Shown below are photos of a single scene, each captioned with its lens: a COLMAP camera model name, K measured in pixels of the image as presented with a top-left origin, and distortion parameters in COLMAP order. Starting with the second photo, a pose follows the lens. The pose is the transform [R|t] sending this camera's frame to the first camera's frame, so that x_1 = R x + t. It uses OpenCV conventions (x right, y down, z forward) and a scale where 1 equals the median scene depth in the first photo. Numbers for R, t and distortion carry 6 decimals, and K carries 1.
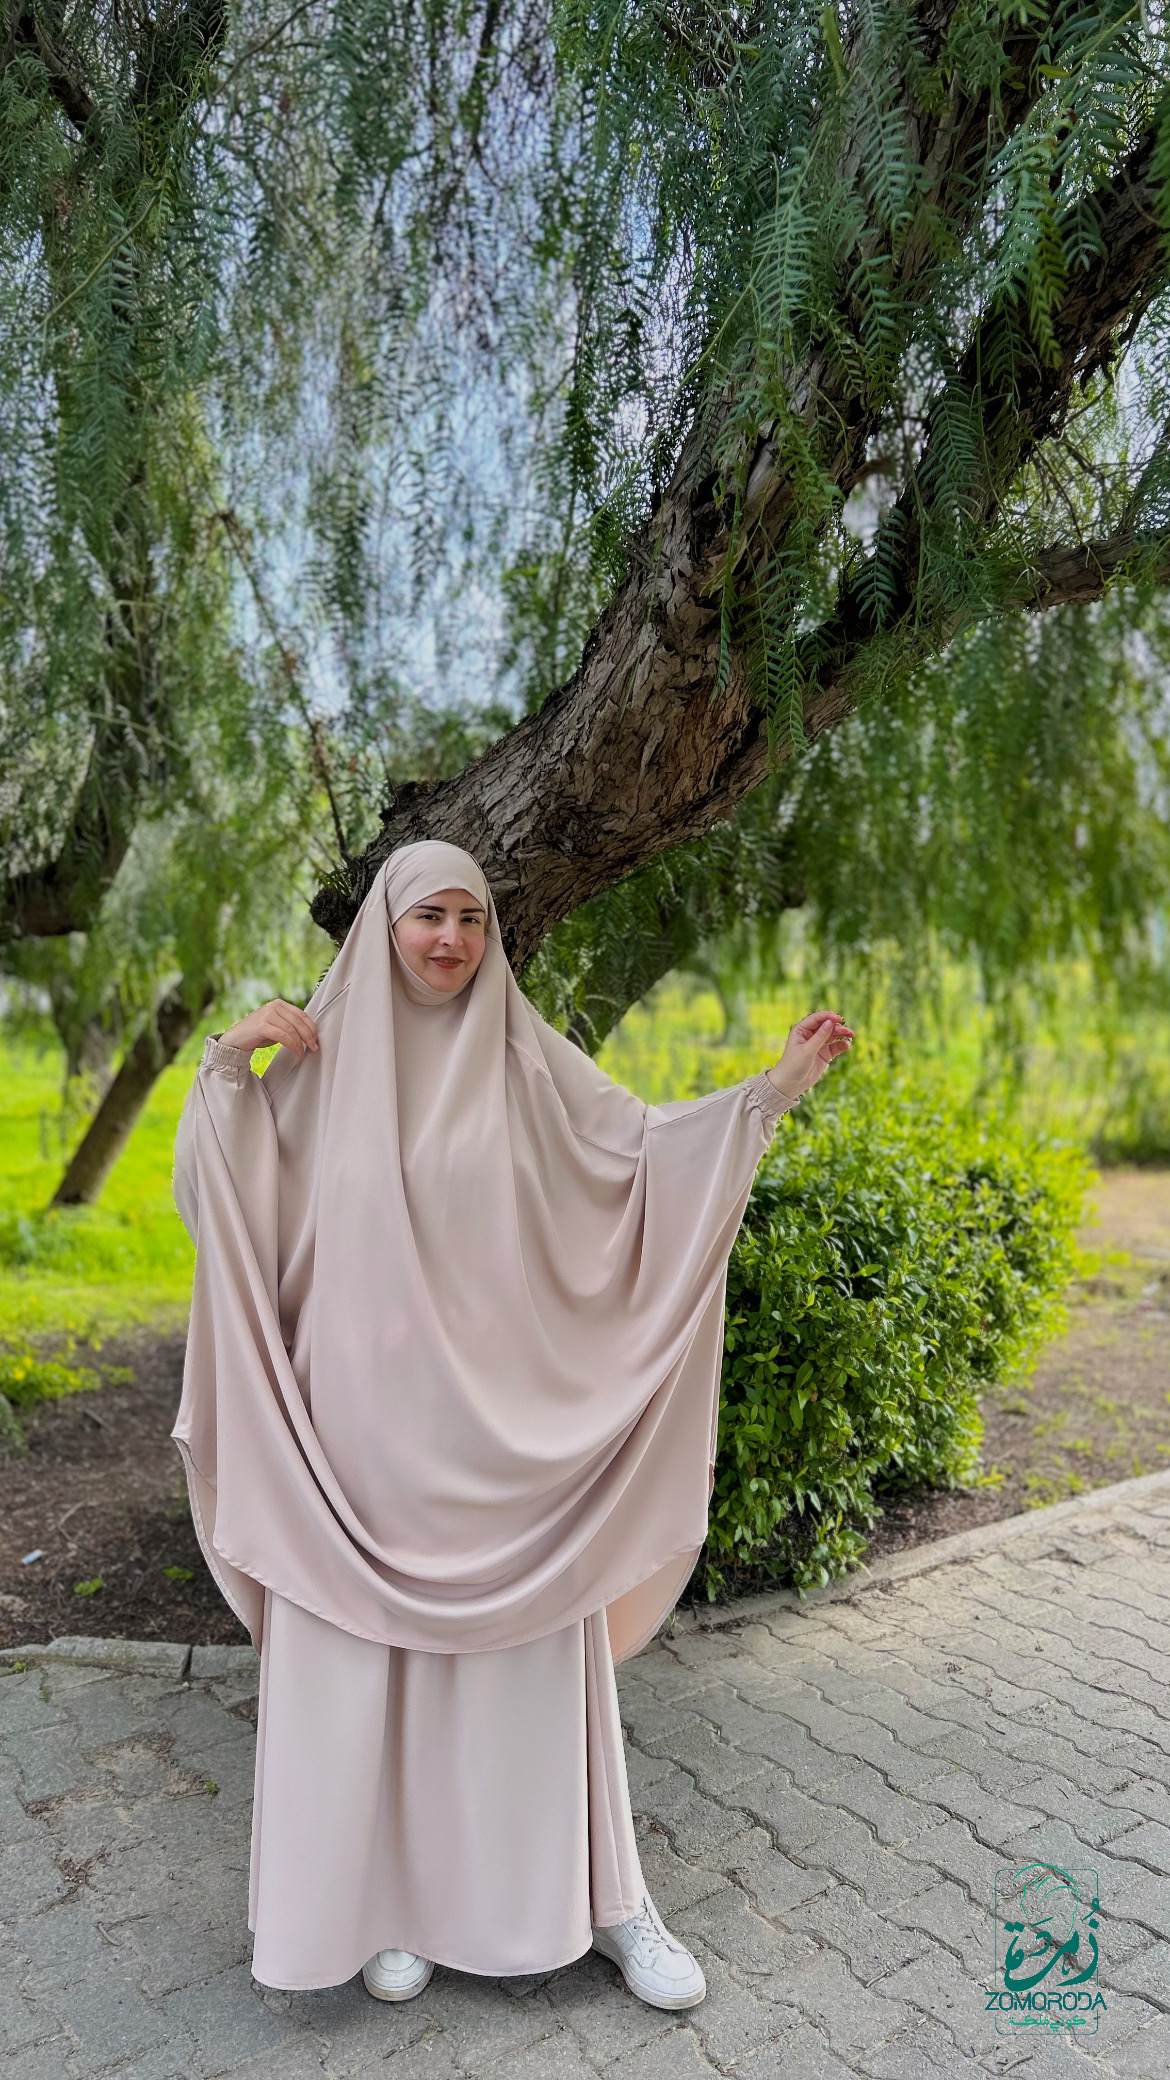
lens RADIAL K [[1573.4, 0, 589.9], [0, 1573.4, 1030.0], [0, 0, 1]] dist [0.005112, -0.017887]
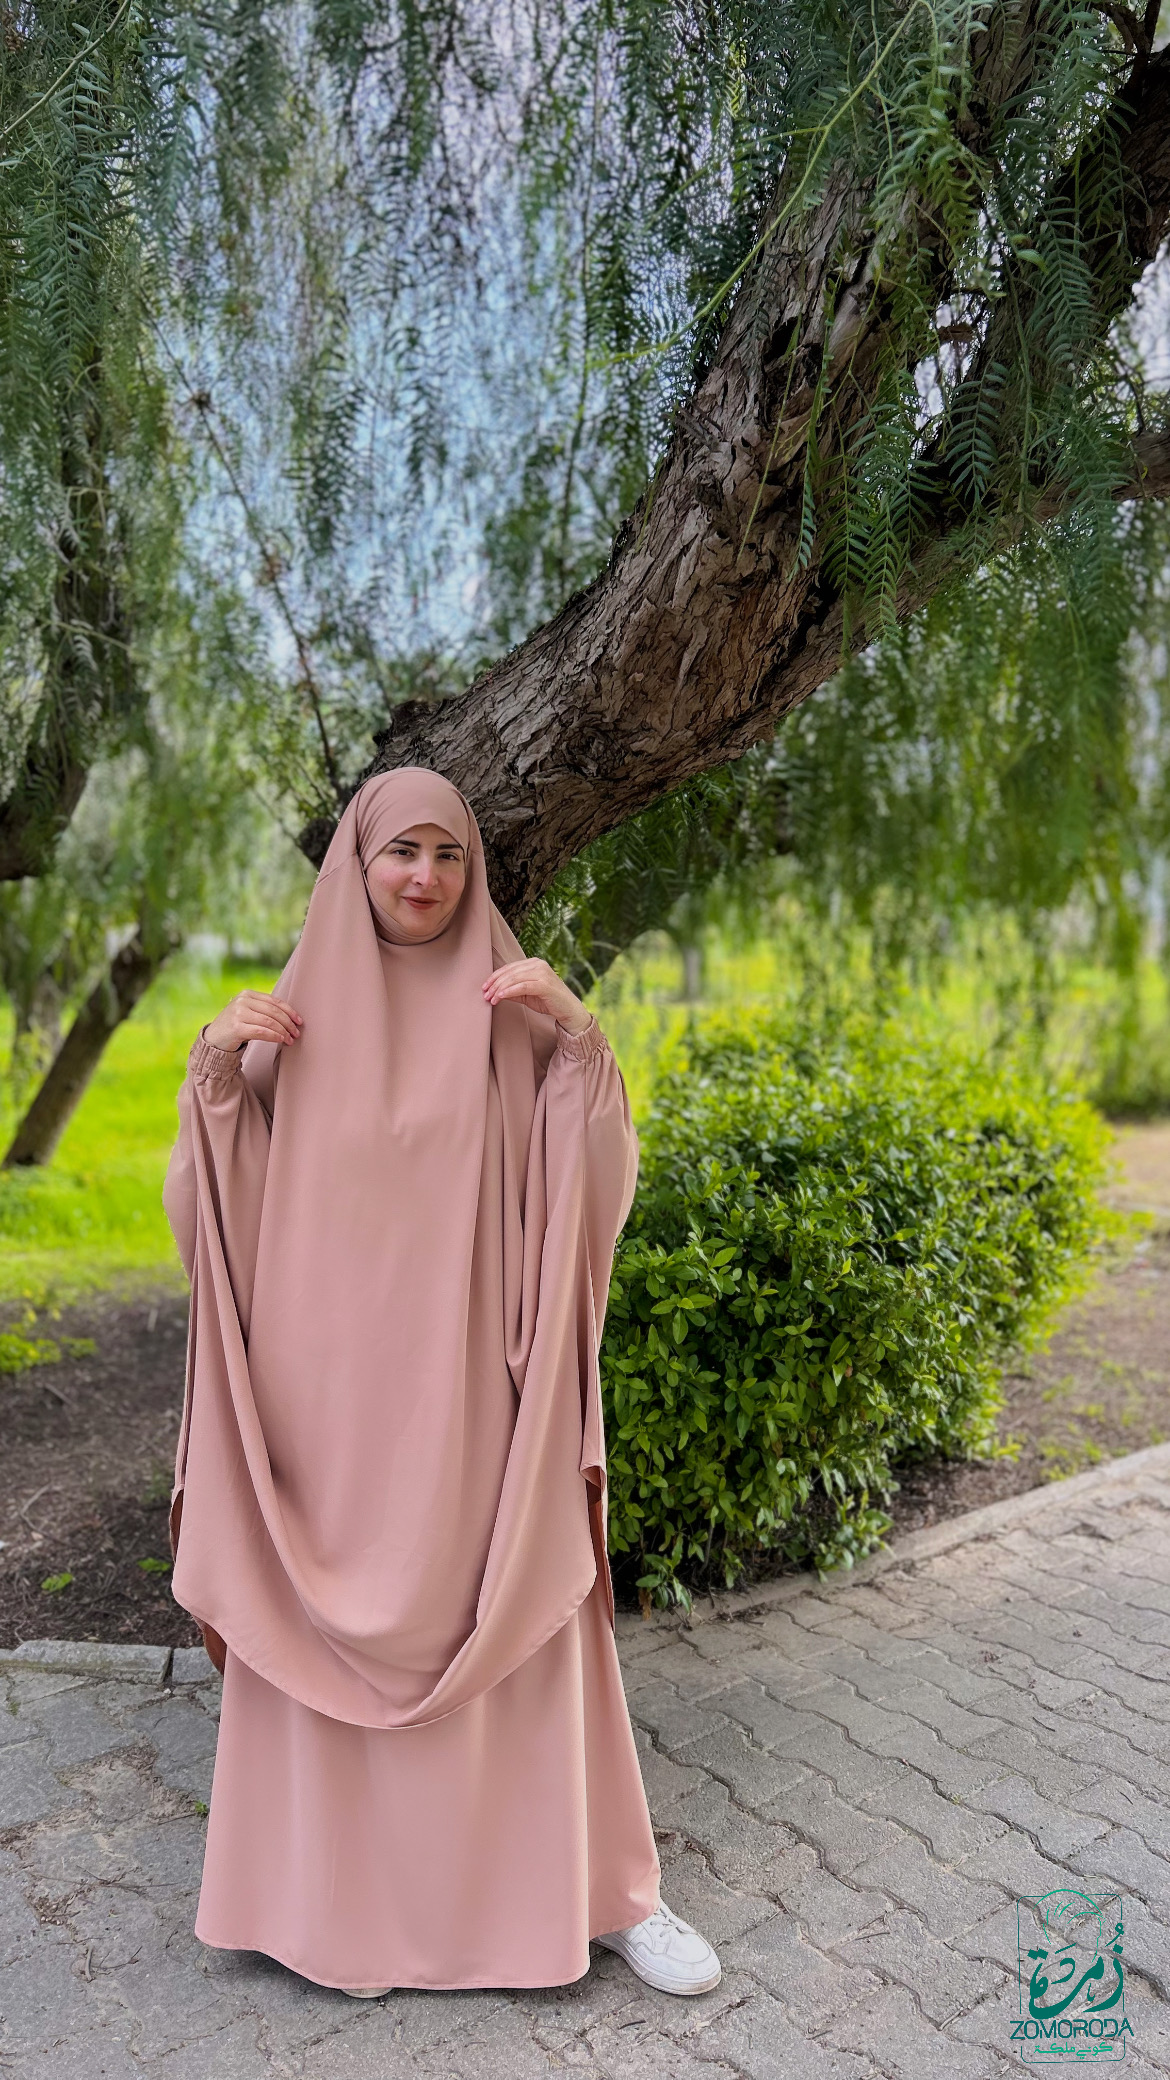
lens RADIAL K [[1573.4, 0, 589.9], [0, 1573.4, 1030.0], [0, 0, 1]] dist [0.005112, -0.017887]
pose [[0.999511, -0.003208, 0.031099, -0.036804], [0.002358, 0.999624, 0.027320, 0.006381], [-0.031175, -0.027234, 0.999143, 0.084586]]
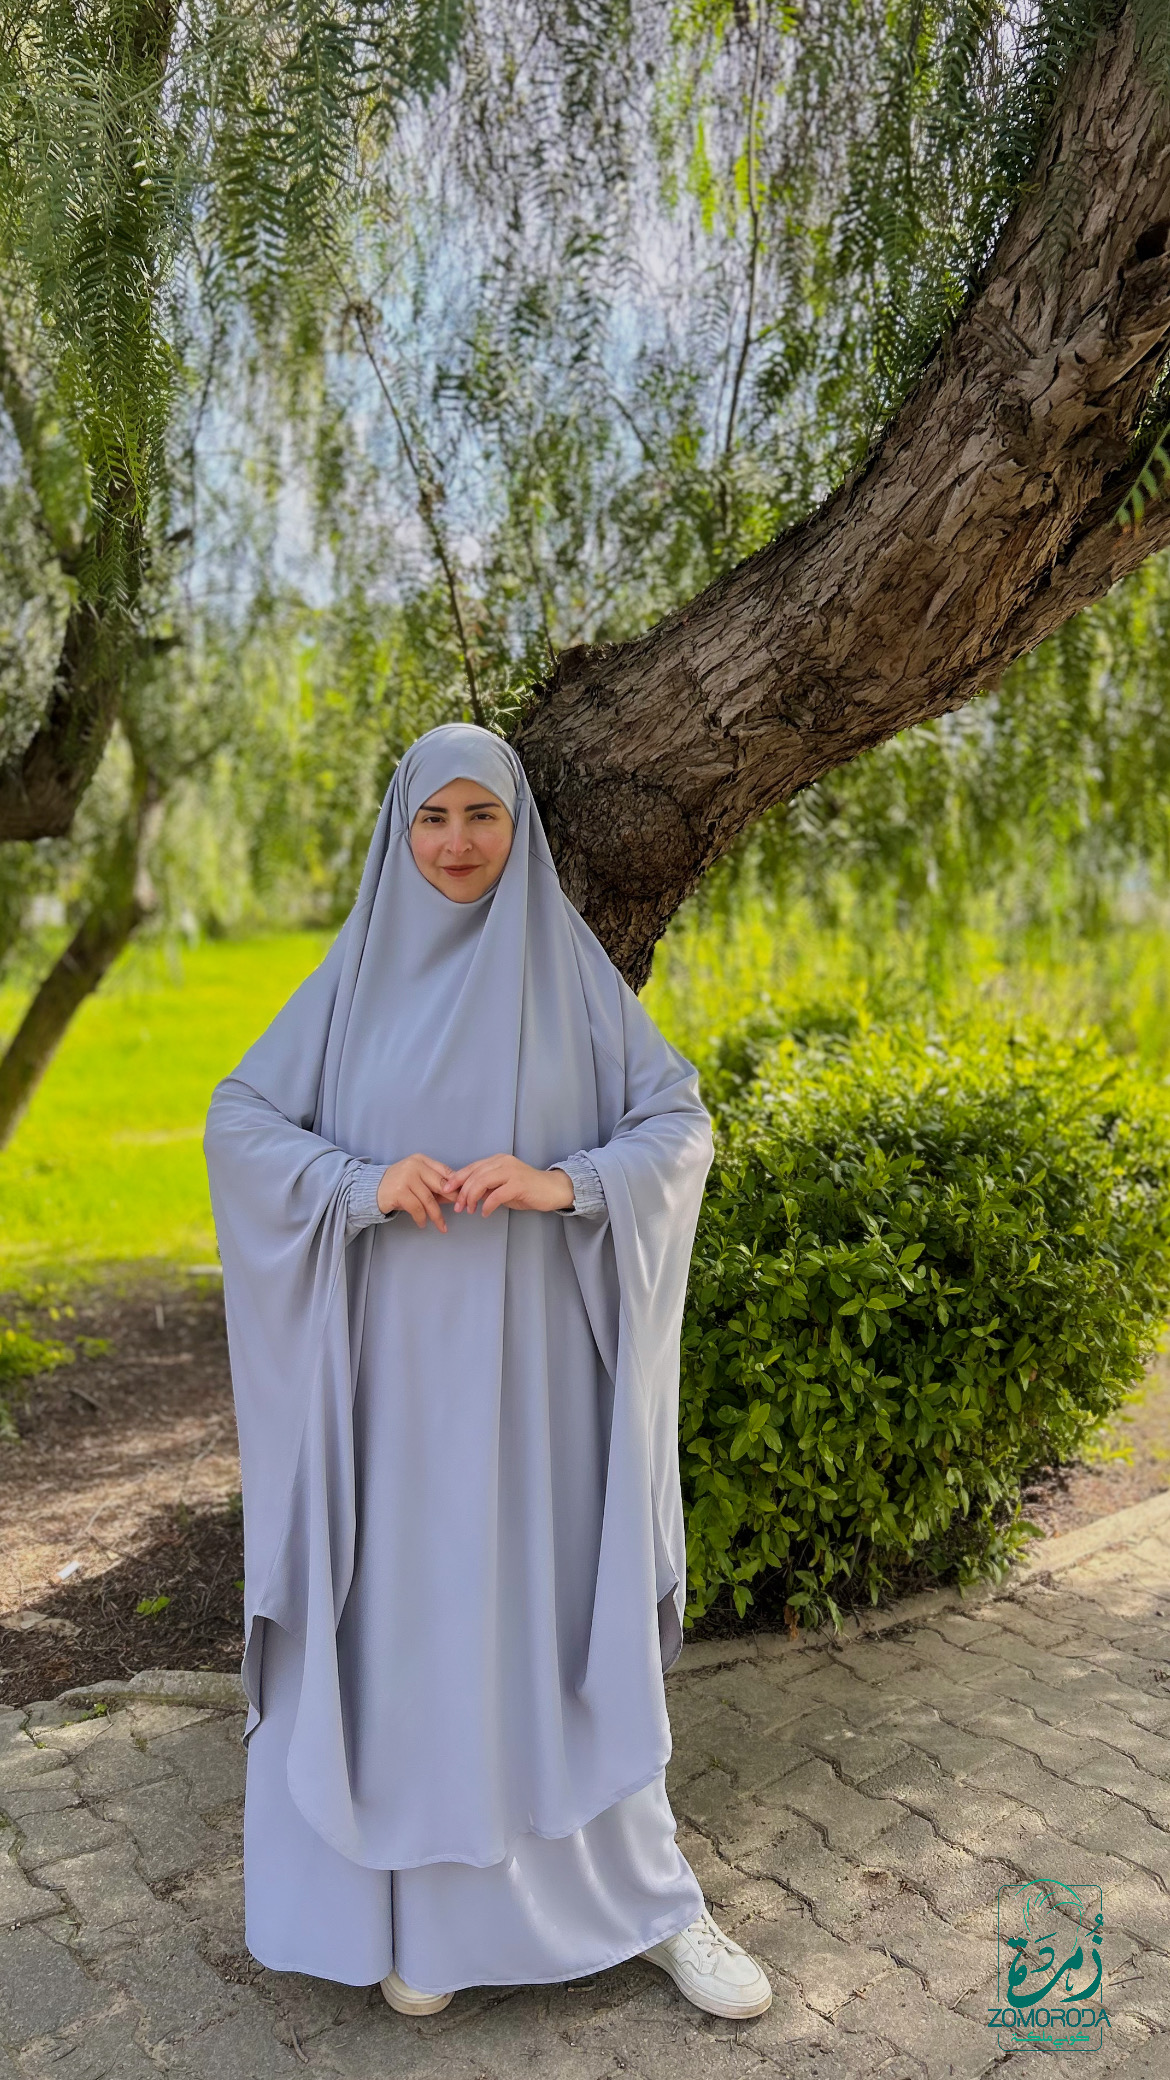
lens RADIAL K [[1666.2, 0, 556.2], [0, 1666.2, 1038.8], [0, 0, 1]] dist [-0.011203, 0.000380]
pose [[0.998191, -0.002942, 0.060053, -0.166886], [0.000025, 0.998822, 0.048521, 0.005298], [-0.060125, -0.048432, 0.997015, 0.116734]]
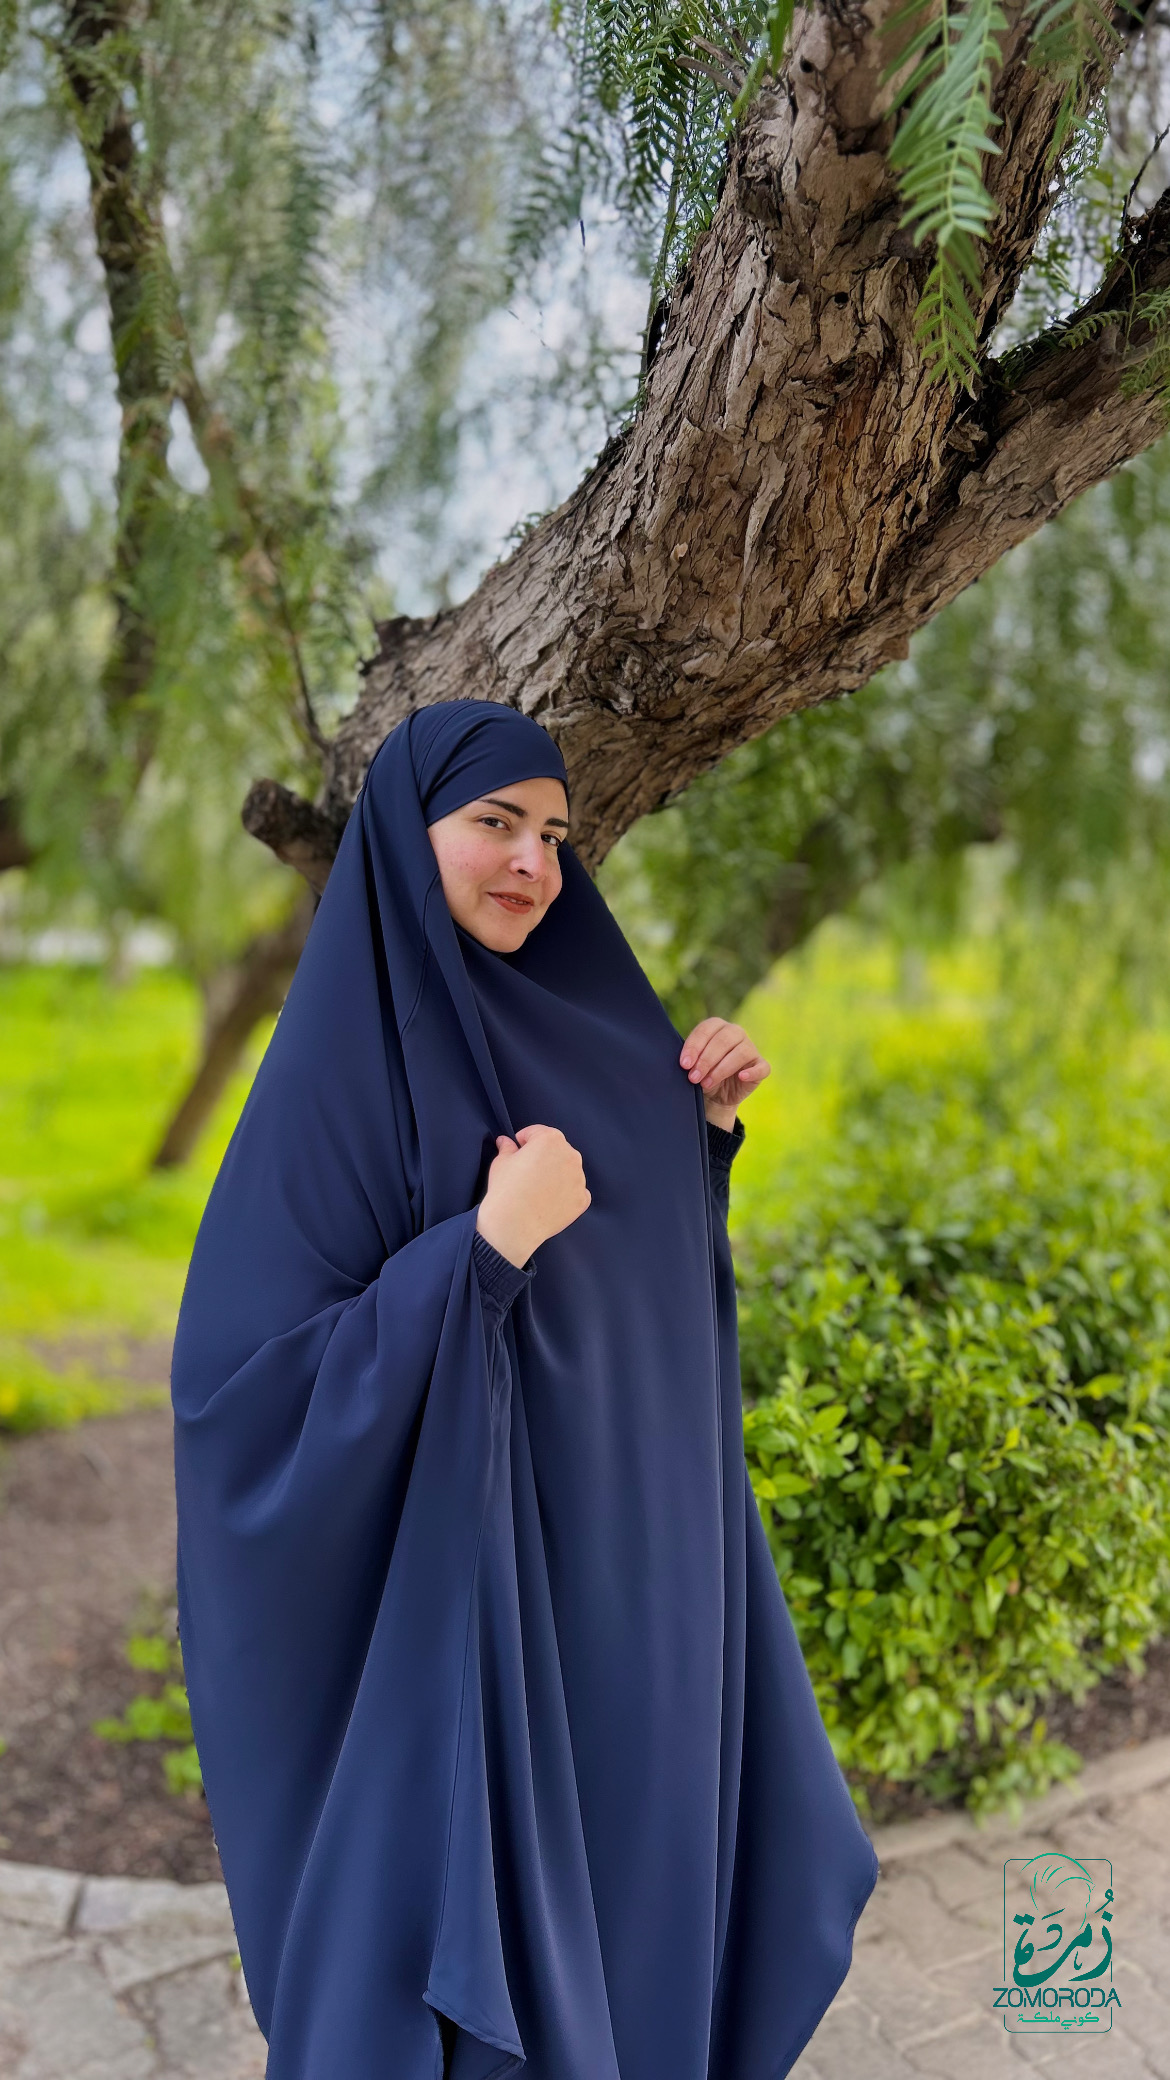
lens RADIAL K [[1573.4, 0, 589.9], [0, 1573.4, 1030.0], [0, 0, 1]] dist [0.005112, -0.017887]
pose [[0.993645, 0.025450, -0.109648, 0.034774], [-0.021875, 0.999193, 0.033687, -0.011258], [0.110417, -0.031074, 0.993399, 0.343766]]
